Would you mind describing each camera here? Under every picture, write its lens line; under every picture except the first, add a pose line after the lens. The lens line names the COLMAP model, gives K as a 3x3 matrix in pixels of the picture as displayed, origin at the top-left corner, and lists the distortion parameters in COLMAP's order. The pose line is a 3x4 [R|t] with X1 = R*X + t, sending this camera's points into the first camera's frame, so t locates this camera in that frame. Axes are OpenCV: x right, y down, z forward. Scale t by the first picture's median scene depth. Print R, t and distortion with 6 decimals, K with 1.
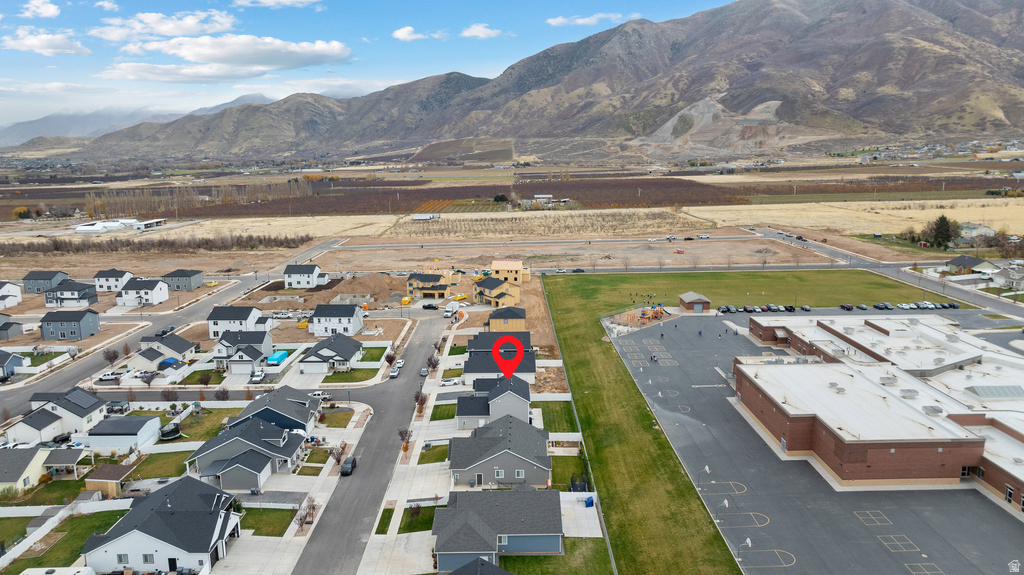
lens RADIAL K [[721.7, 0, 513.7], [0, 721.7, 286.1], [0, 0, 1]] dist [-0.038999, 0.043247]
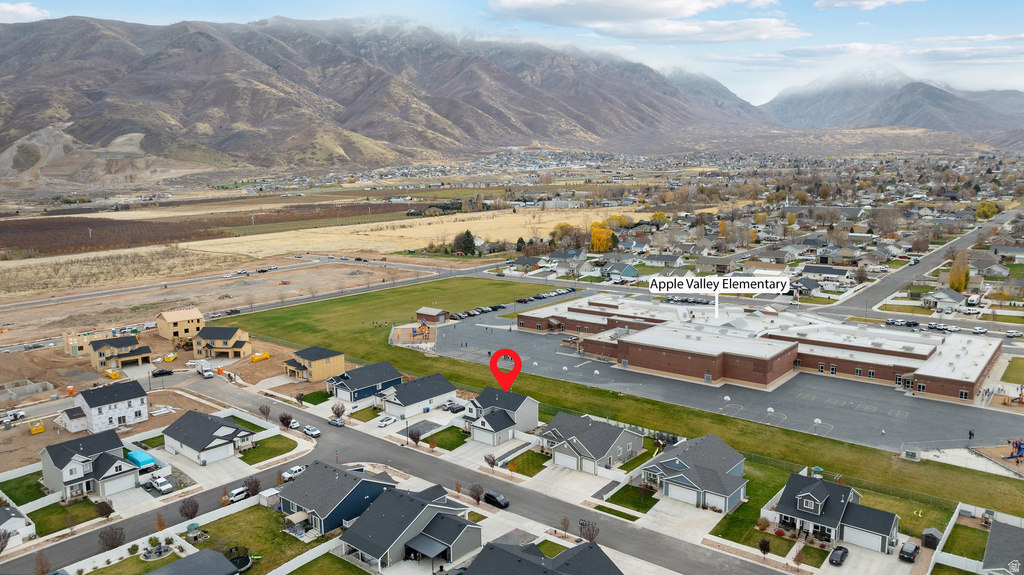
lens RADIAL K [[721.7, 0, 513.7], [0, 721.7, 286.1], [0, 0, 1]] dist [-0.038999, 0.043247]
pose [[0.651330, -0.118874, 0.749425, -0.052560], [0.152862, 0.987960, 0.023856, -0.003115], [-0.743238, 0.099020, 0.661659, 0.017998]]
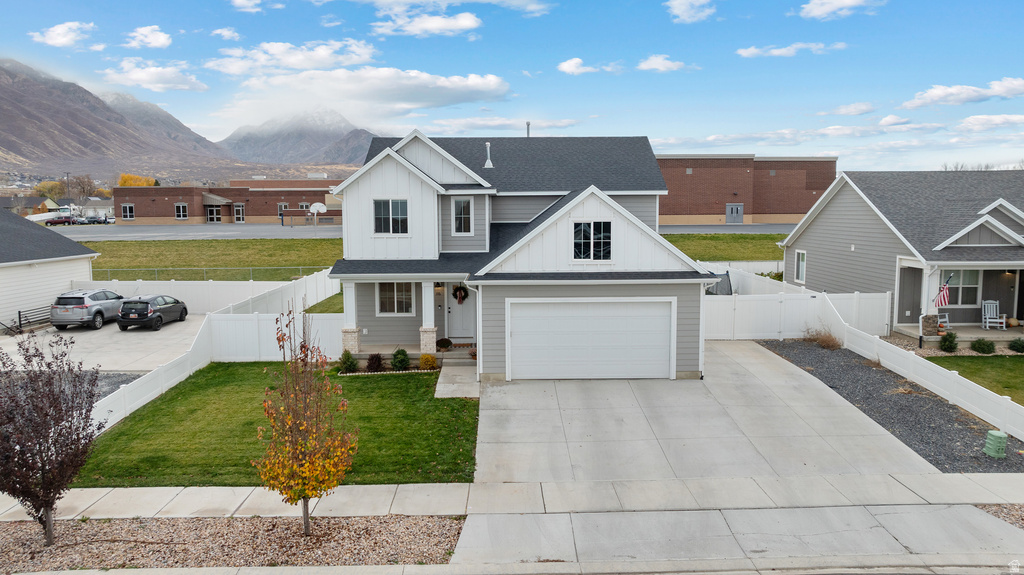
lens RADIAL K [[721.7, 0, 513.7], [0, 721.7, 286.1], [0, 0, 1]] dist [-0.038999, 0.043247]
pose [[-0.007412, -0.098036, 0.995155, -0.014672], [0.195997, 0.975737, 0.097583, 0.010308], [-0.980576, 0.195771, 0.011982, 0.067385]]
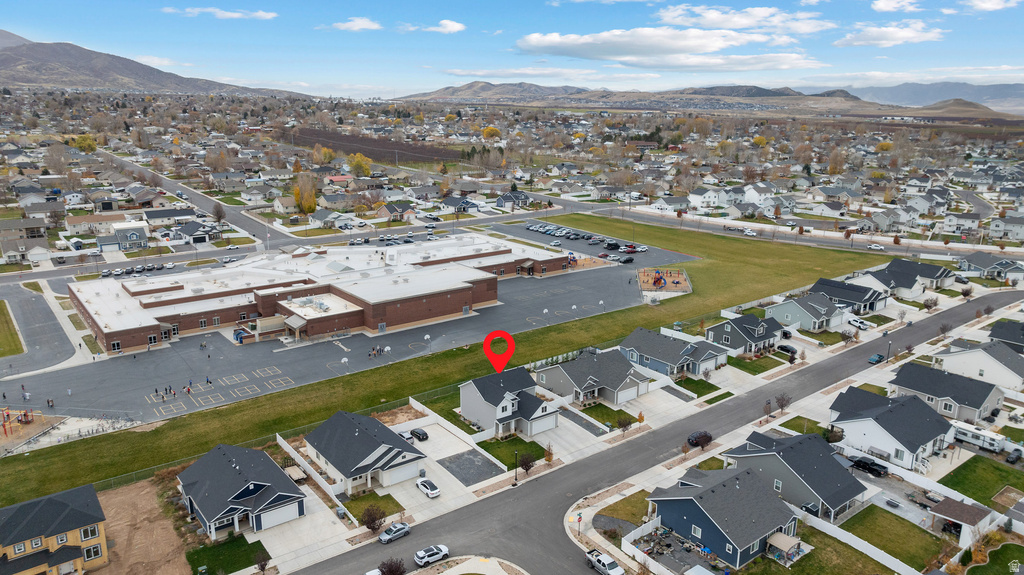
lens RADIAL K [[721.7, 0, 513.7], [0, 721.7, 286.1], [0, 0, 1]] dist [-0.038999, 0.043247]
pose [[-0.607752, -0.194617, 0.769910, -0.045411], [0.147999, 0.924762, 0.350588, -0.018346], [-0.780214, 0.327017, -0.533223, 0.095294]]
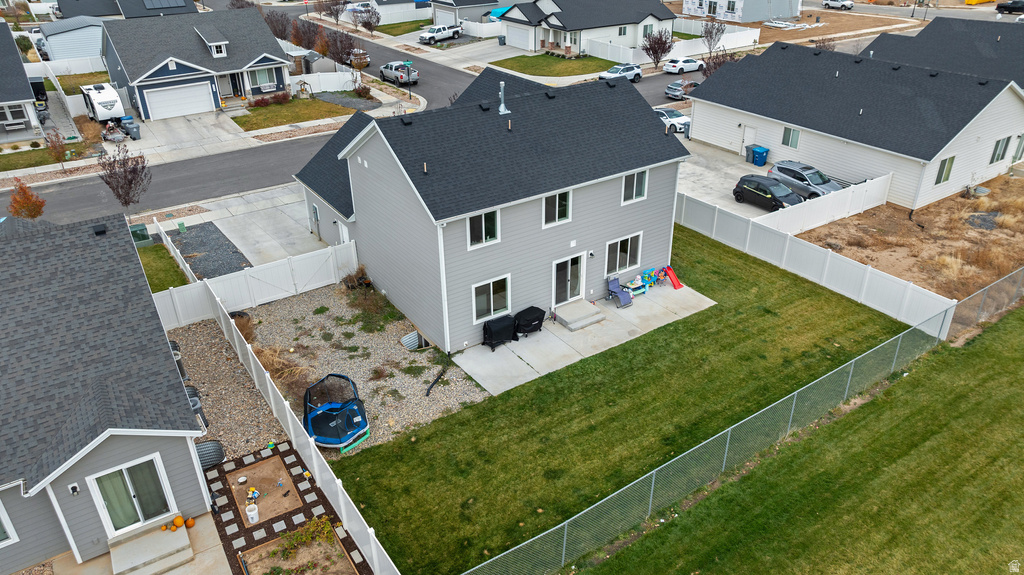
lens RADIAL K [[721.7, 0, 513.7], [0, 721.7, 286.1], [0, 0, 1]] dist [-0.038999, 0.043247]
pose [[0.556494, 0.395998, -0.730411, 0.010319], [-0.152868, 0.912904, 0.378469, 0.007093], [0.816667, -0.098959, 0.568561, 0.059378]]
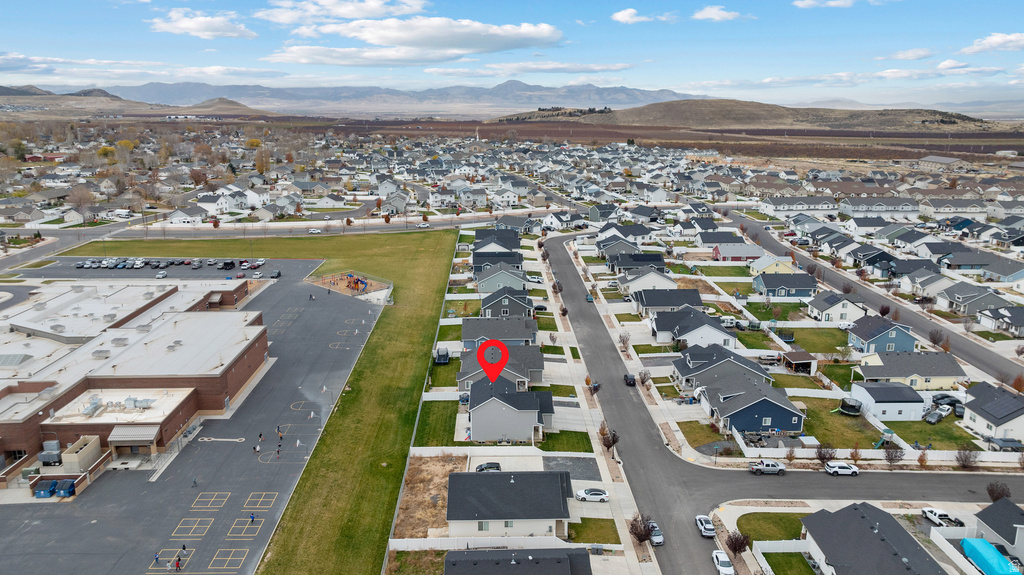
lens RADIAL K [[721.7, 0, 513.7], [0, 721.7, 286.1], [0, 0, 1]] dist [-0.038999, 0.043247]
pose [[-0.999684, 0.012164, -0.022003, -0.000848], [0.001655, 0.905106, 0.425182, -0.022574], [0.025087, 0.425011, -0.904840, 0.115653]]
